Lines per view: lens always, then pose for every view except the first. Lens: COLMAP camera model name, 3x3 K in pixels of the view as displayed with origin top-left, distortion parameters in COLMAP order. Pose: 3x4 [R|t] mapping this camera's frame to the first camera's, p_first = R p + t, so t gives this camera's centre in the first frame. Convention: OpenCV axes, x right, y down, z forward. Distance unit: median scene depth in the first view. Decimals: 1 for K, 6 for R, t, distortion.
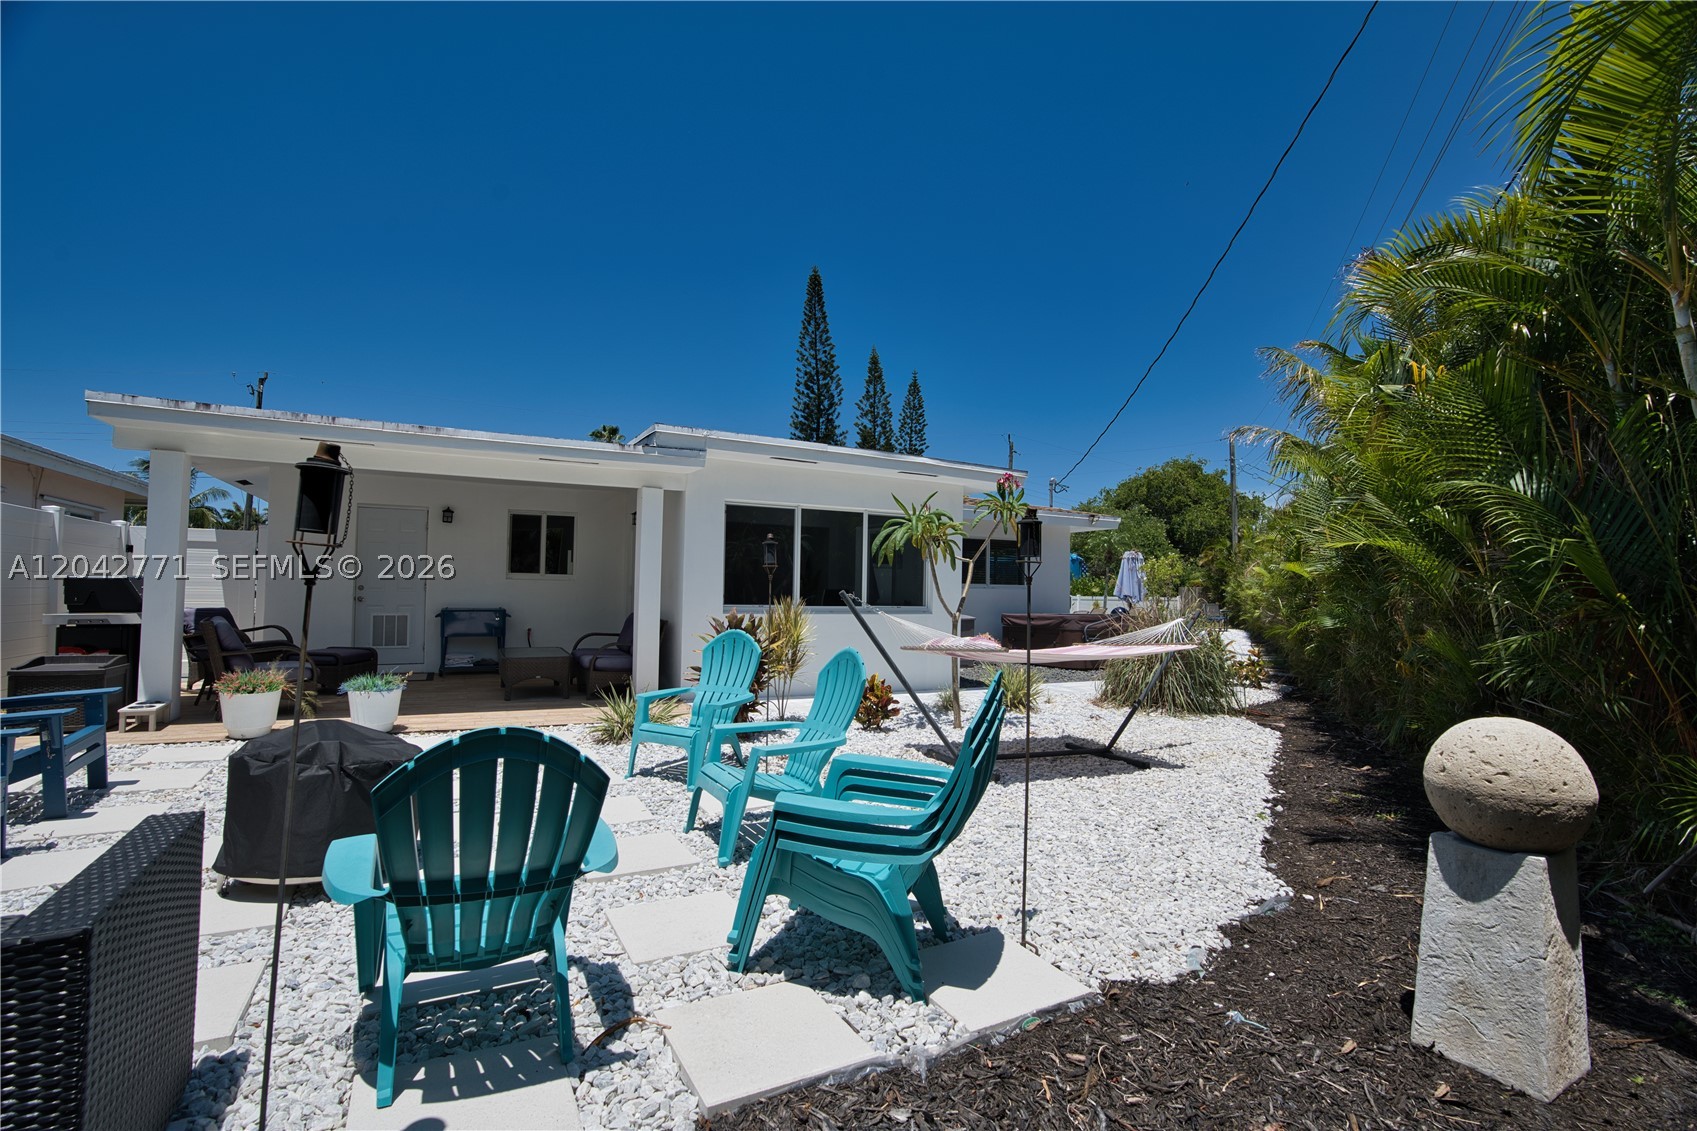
lens RADIAL K [[784.8, 0, 859.6], [0, 784.8, 559.5], [0, 0, 1]] dist [-0.066890, 0.029831]
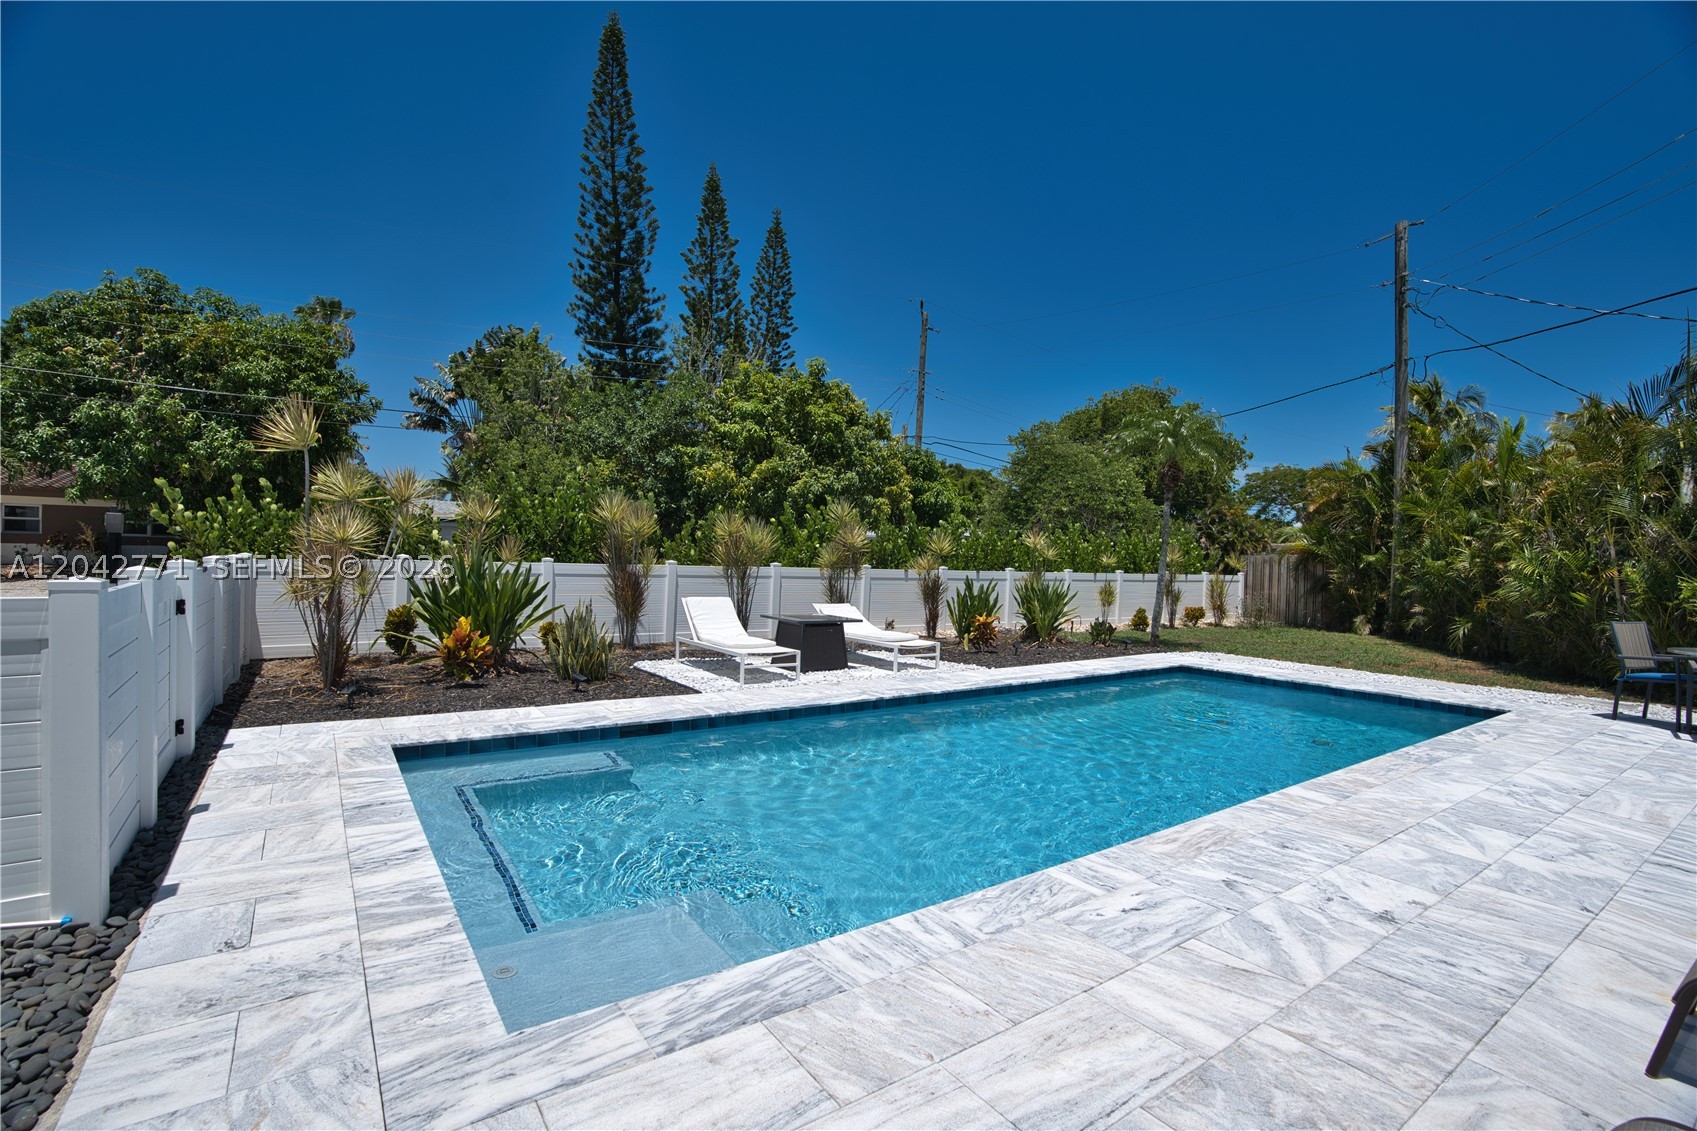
lens RADIAL K [[784.8, 0, 859.6], [0, 784.8, 559.5], [0, 0, 1]] dist [-0.066890, 0.029831]
pose [[0.992333, 0.015027, 0.122672, 0.064846], [-0.020889, 0.998694, 0.046634, 0.013000], [-0.121811, -0.048839, 0.991351, 0.362819]]
